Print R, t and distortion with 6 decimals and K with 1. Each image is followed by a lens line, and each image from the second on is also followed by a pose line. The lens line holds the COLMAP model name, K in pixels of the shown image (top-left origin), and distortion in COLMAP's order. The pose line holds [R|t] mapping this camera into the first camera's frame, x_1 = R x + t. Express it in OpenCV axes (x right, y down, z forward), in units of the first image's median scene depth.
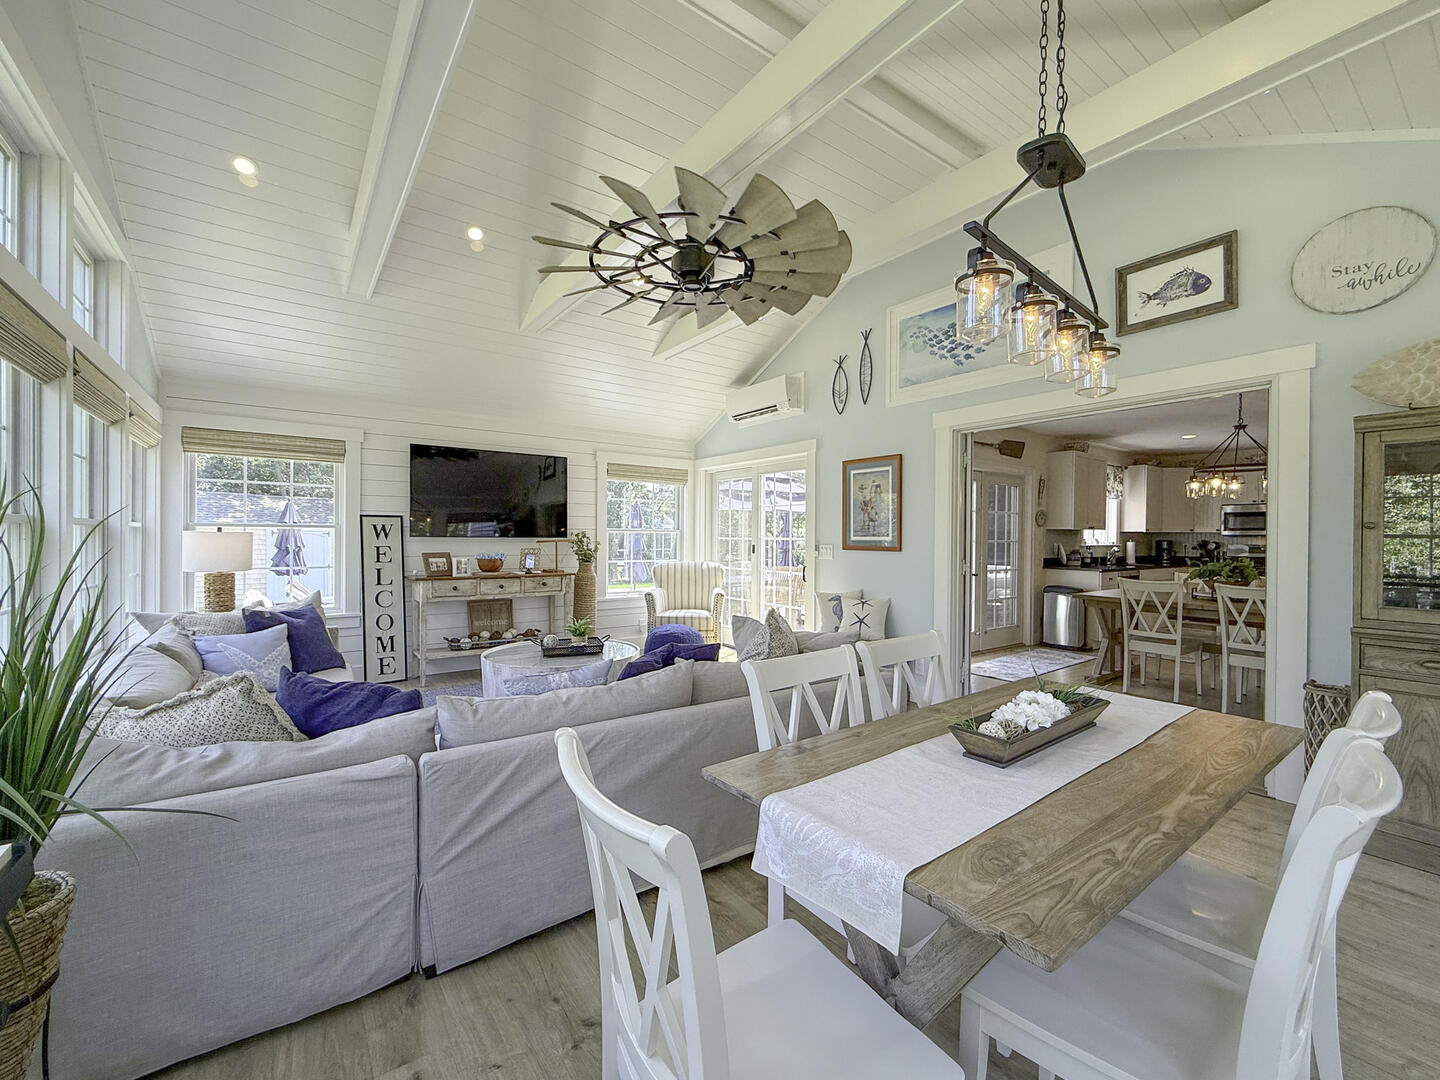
lens RADIAL K [[593.7, 0, 714.2], [0, 593.7, 543.6], [0, 0, 1]] dist [-0.000896, 0.000128]
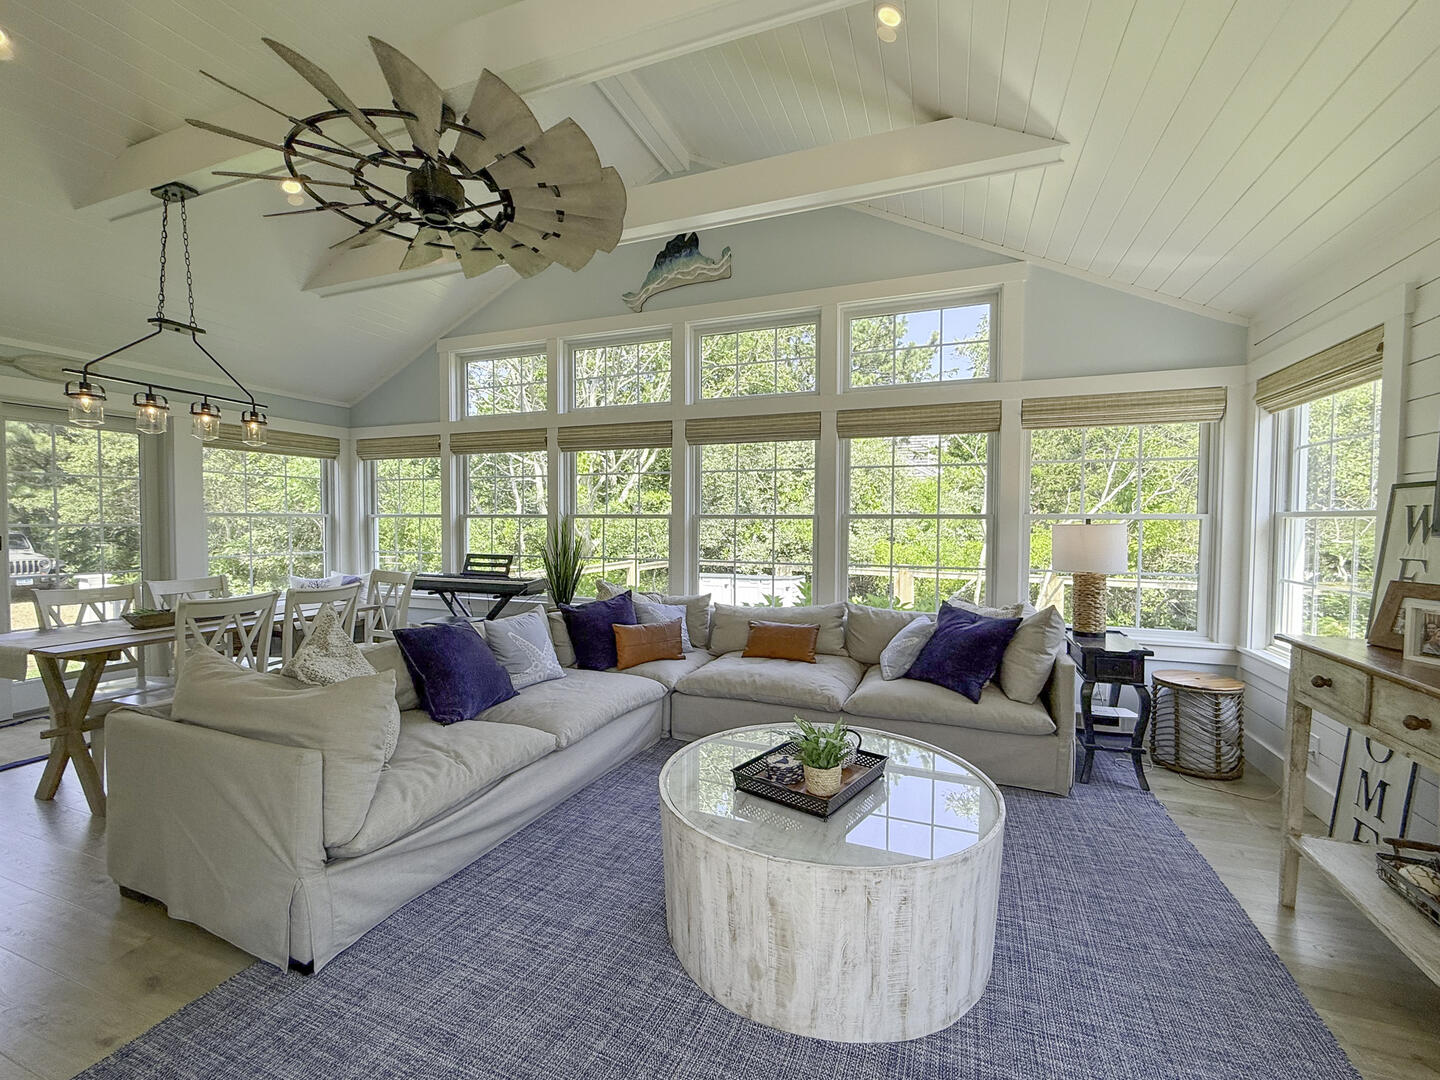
lens RADIAL K [[621.3, 0, 720.0], [0, 621.3, 541.9], [0, 0, 1]] dist [0.001391, 0.000449]
pose [[-0.837328, 0.007505, -0.546649, 0.061138], [-0.015861, 0.999151, 0.038013, -0.016128], [0.546470, 0.040500, -0.836499, 1.071069]]
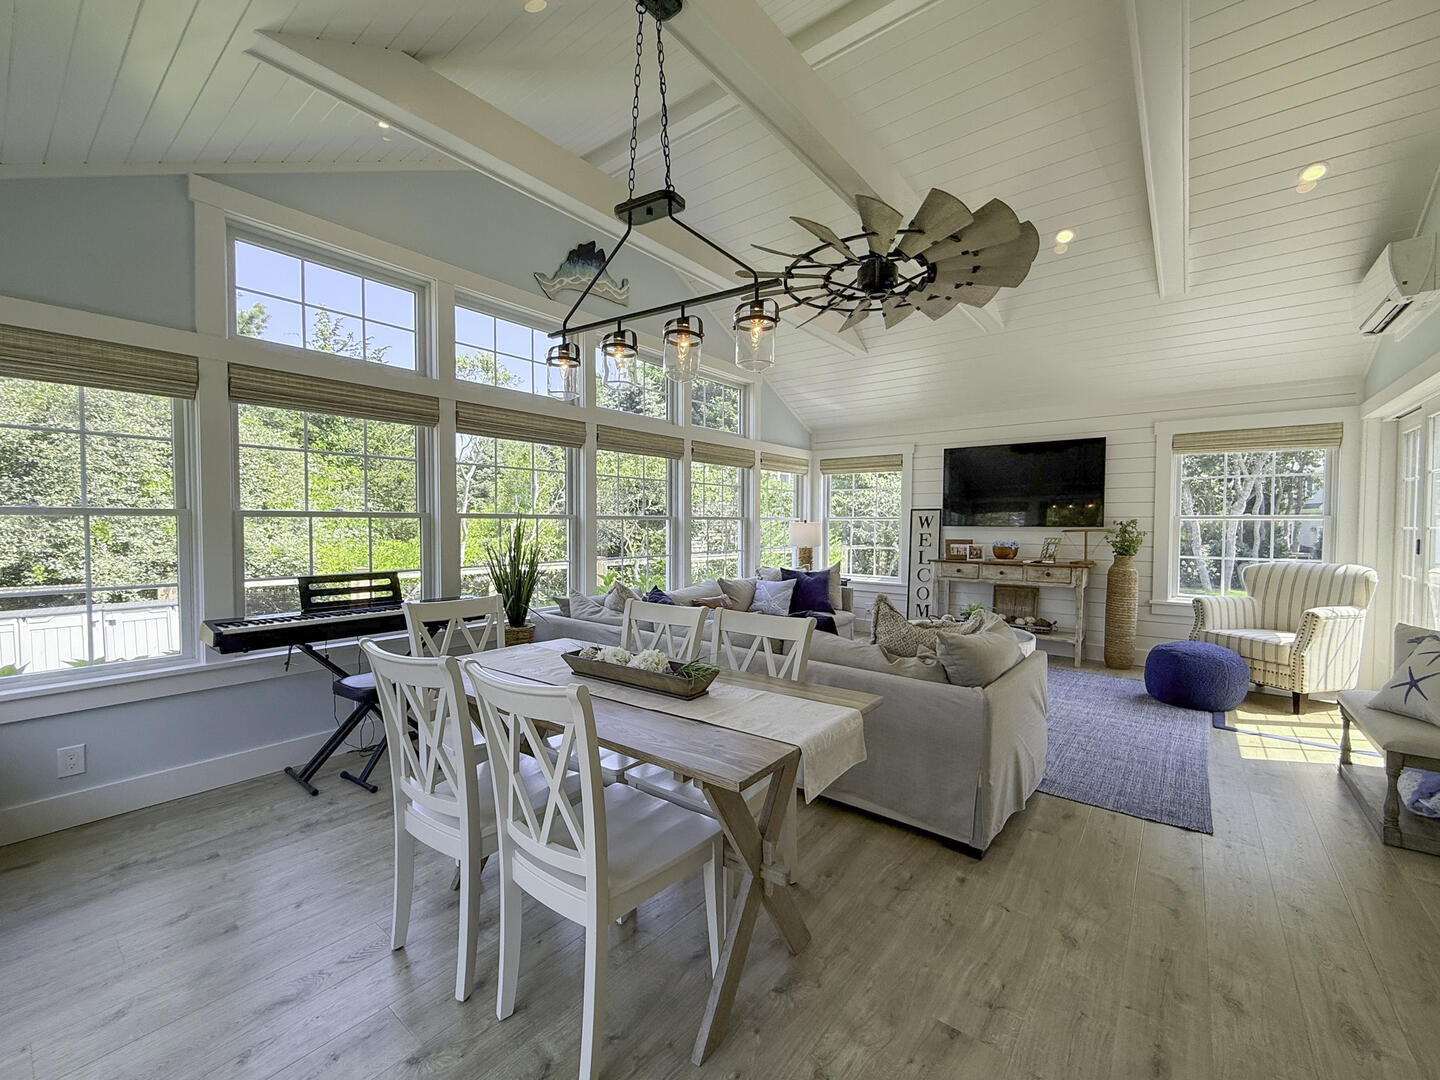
lens RADIAL K [[593.7, 0, 720.2], [0, 593.7, 542.3], [0, 0, 1]] dist [-0.000896, 0.000128]
pose [[0.280653, 0.026164, -0.959453, 0.522657], [-0.009698, 0.999655, 0.024424, -0.003334], [0.959760, 0.002450, 0.280810, 0.219742]]
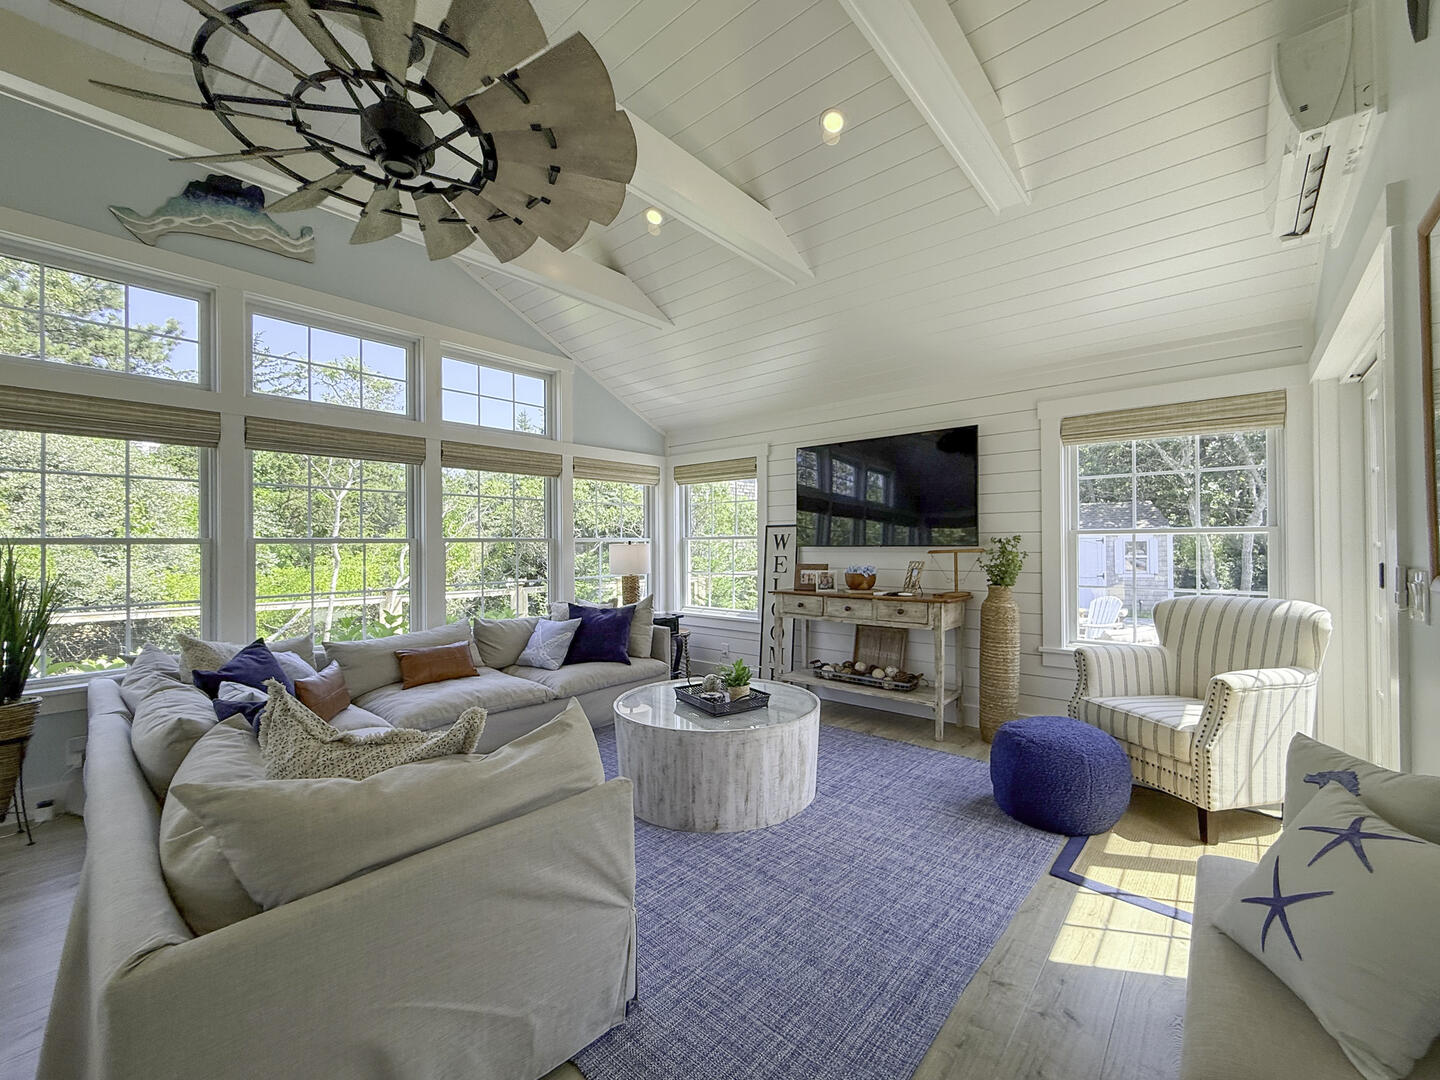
lens RADIAL K [[593.7, 0, 727.5], [0, 593.7, 542.3], [0, 0, 1]] dist [-0.000896, 0.000128]
pose [[0.241072, -0.010000, -0.970456, 0.378061], [0.001171, 0.999949, -0.010013, -0.009049], [0.970506, 0.001277, 0.241072, 0.658338]]
